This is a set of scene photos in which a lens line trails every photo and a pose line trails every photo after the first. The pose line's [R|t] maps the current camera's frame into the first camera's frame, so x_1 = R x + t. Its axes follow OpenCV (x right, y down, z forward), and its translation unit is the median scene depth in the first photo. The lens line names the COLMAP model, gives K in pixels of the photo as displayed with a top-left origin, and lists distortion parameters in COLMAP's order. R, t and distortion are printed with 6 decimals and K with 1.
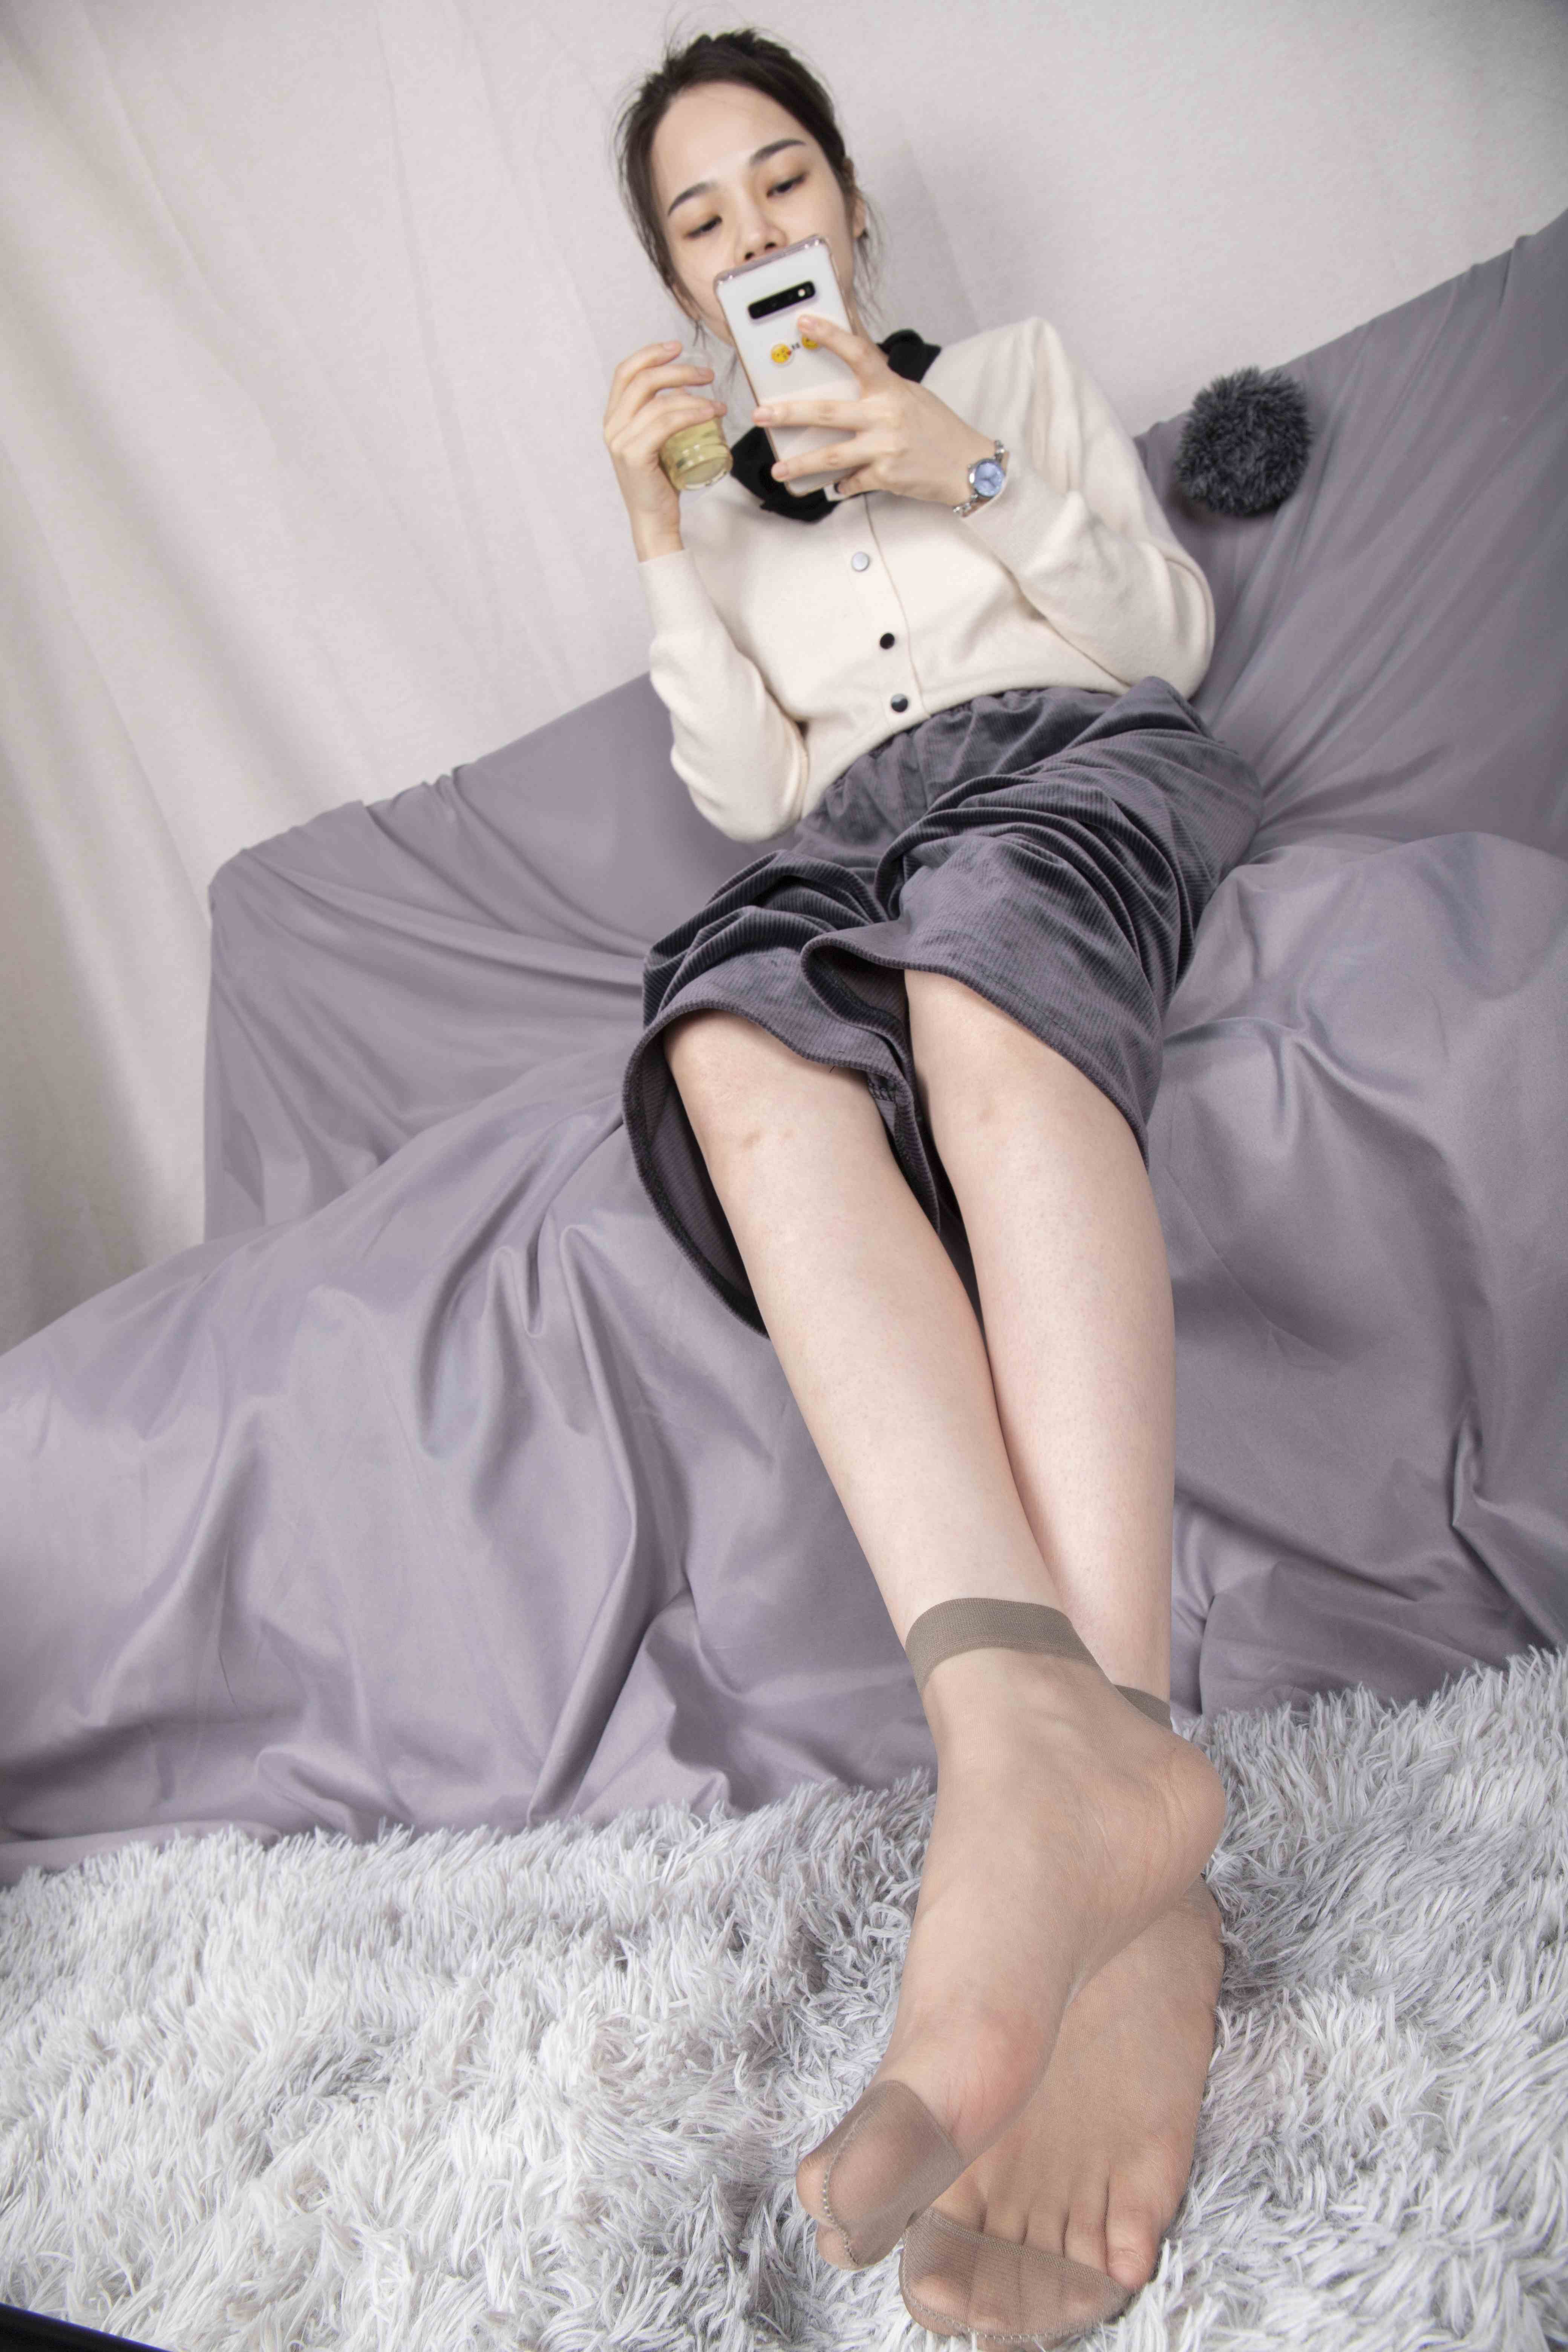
lens RADIAL K [[1648.1, 0, 785.3], [0, 1648.1, 1206.9], [0, 0, 1]] dist [-0.041287, 0.003118]
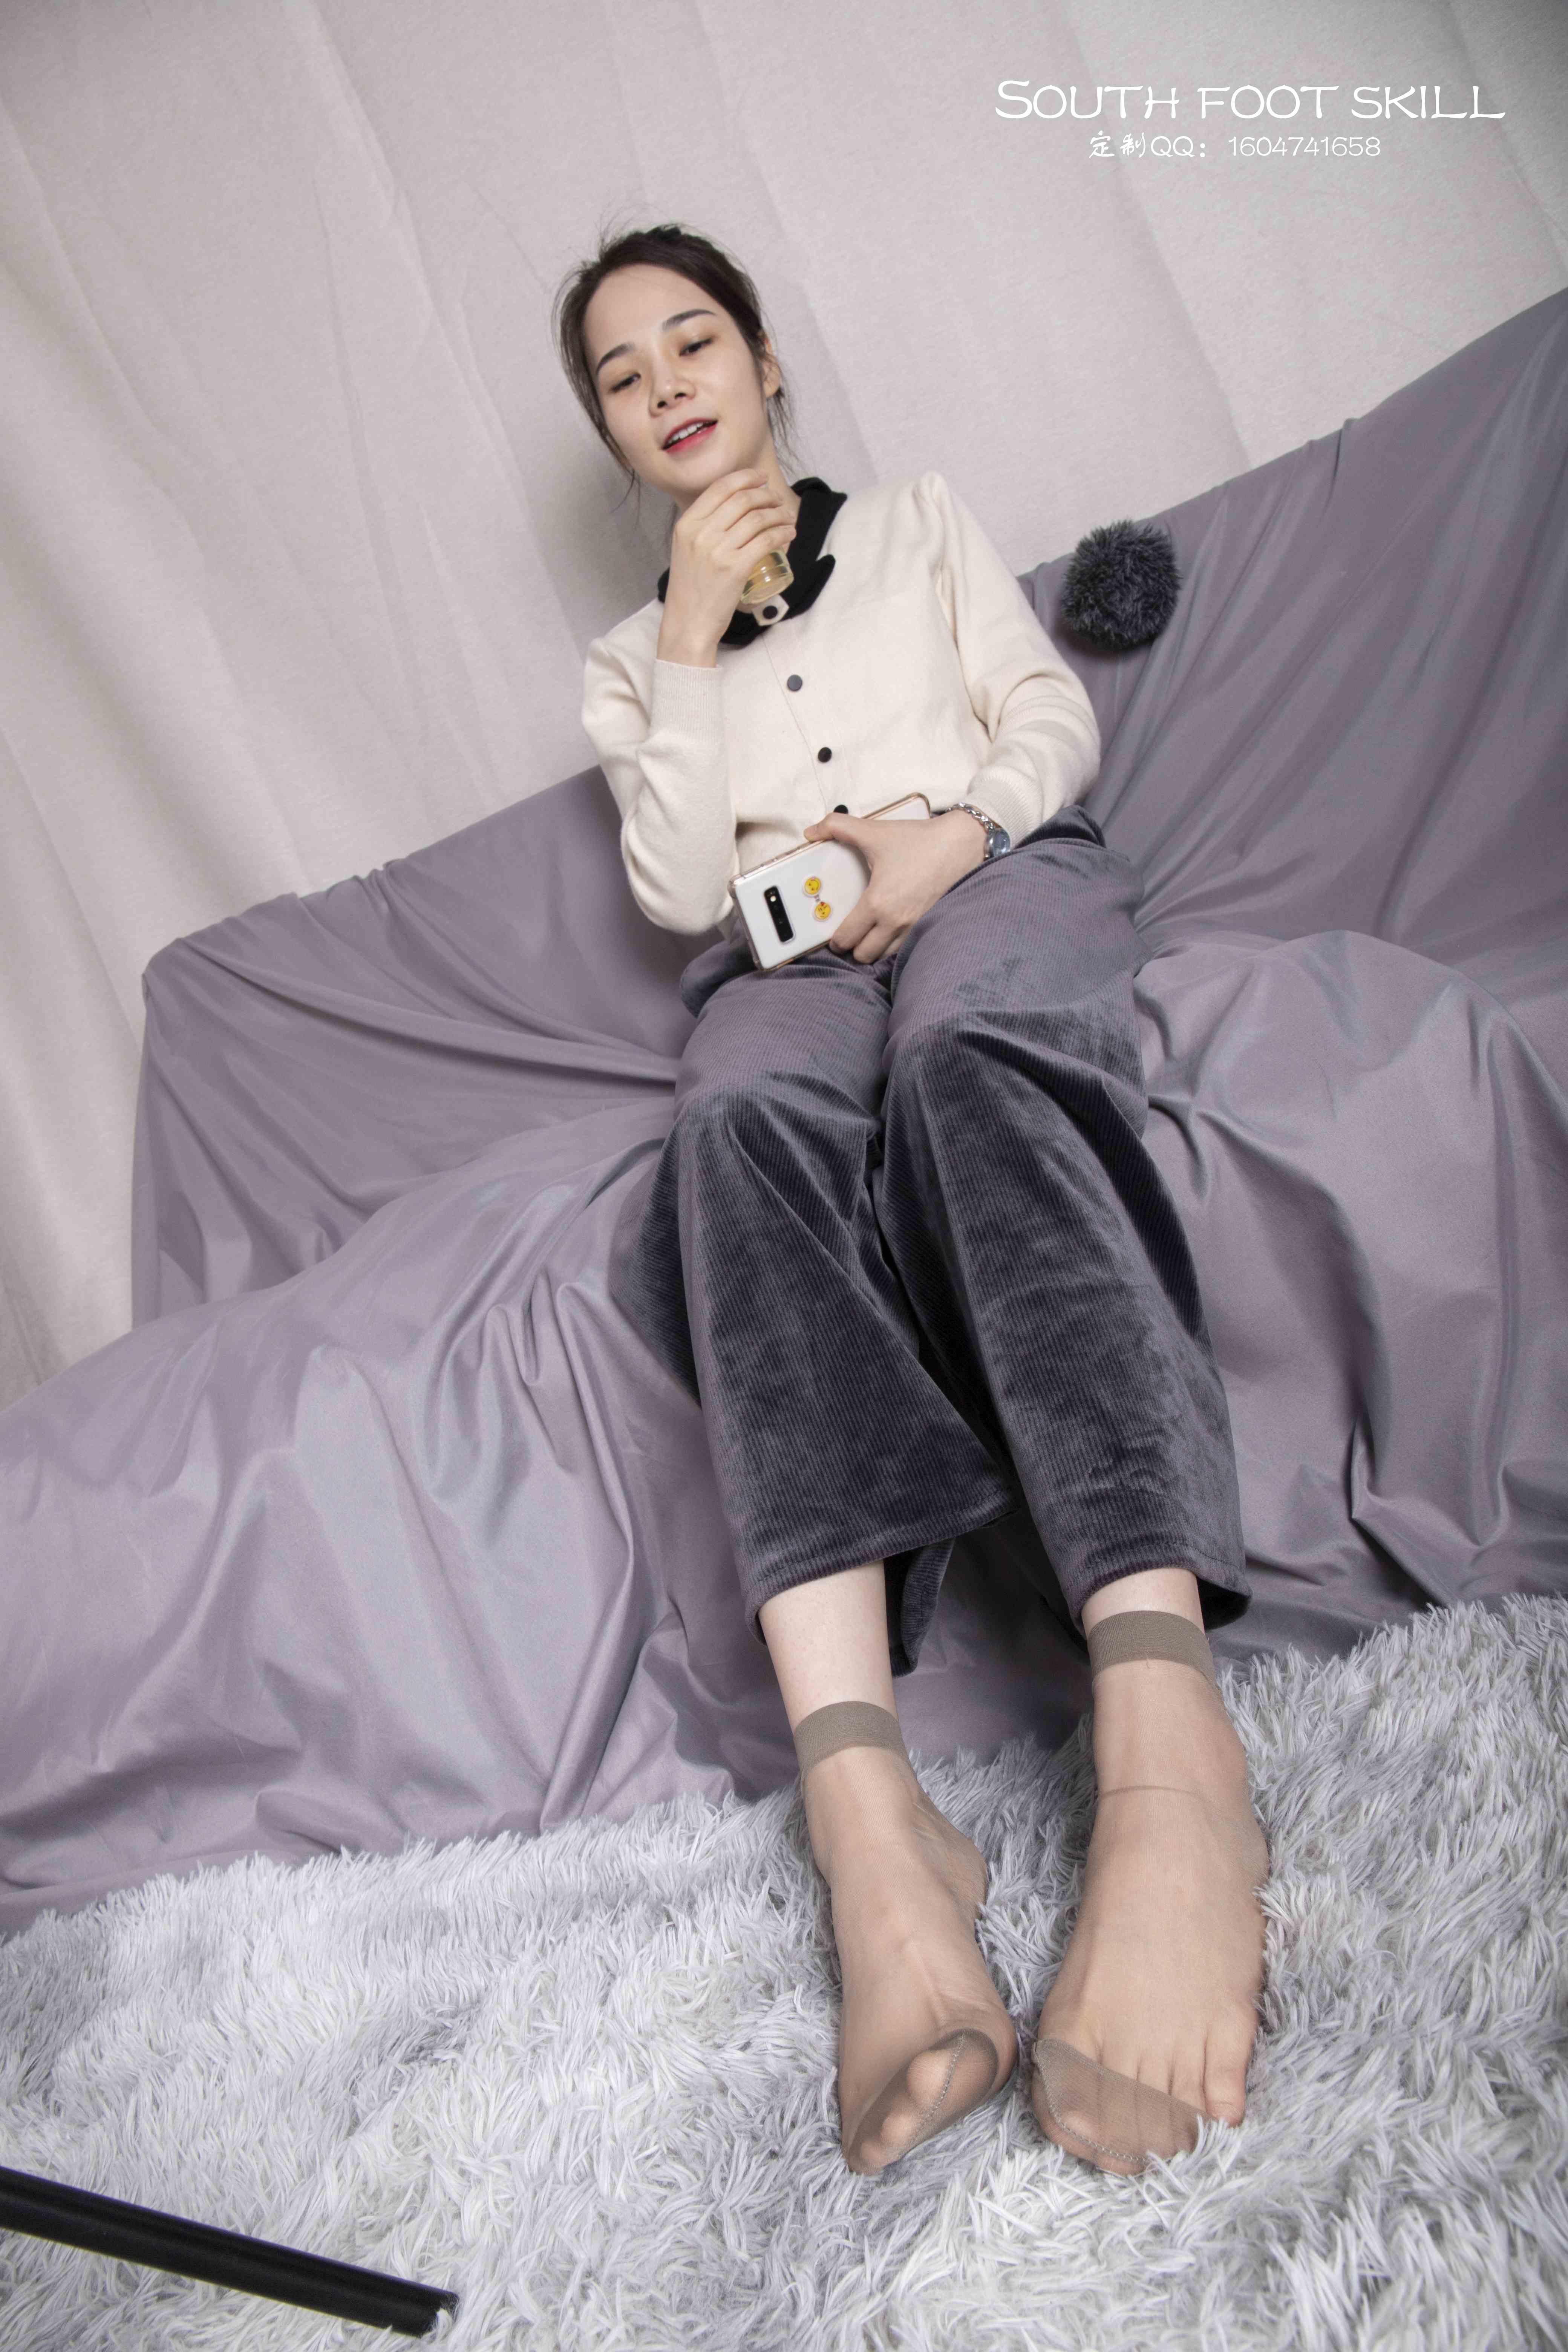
lens RADIAL K [[1598.4, 0, 784.0], [0, 1598.4, 1176.0], [0, 0, 1]] dist [-0.042419, -0.000911]
pose [[0.997194, -0.023861, 0.070953, -0.072398], [0.027849, 0.998055, -0.055772, 0.002367], [-0.069484, 0.057591, 0.995919, -0.116467]]
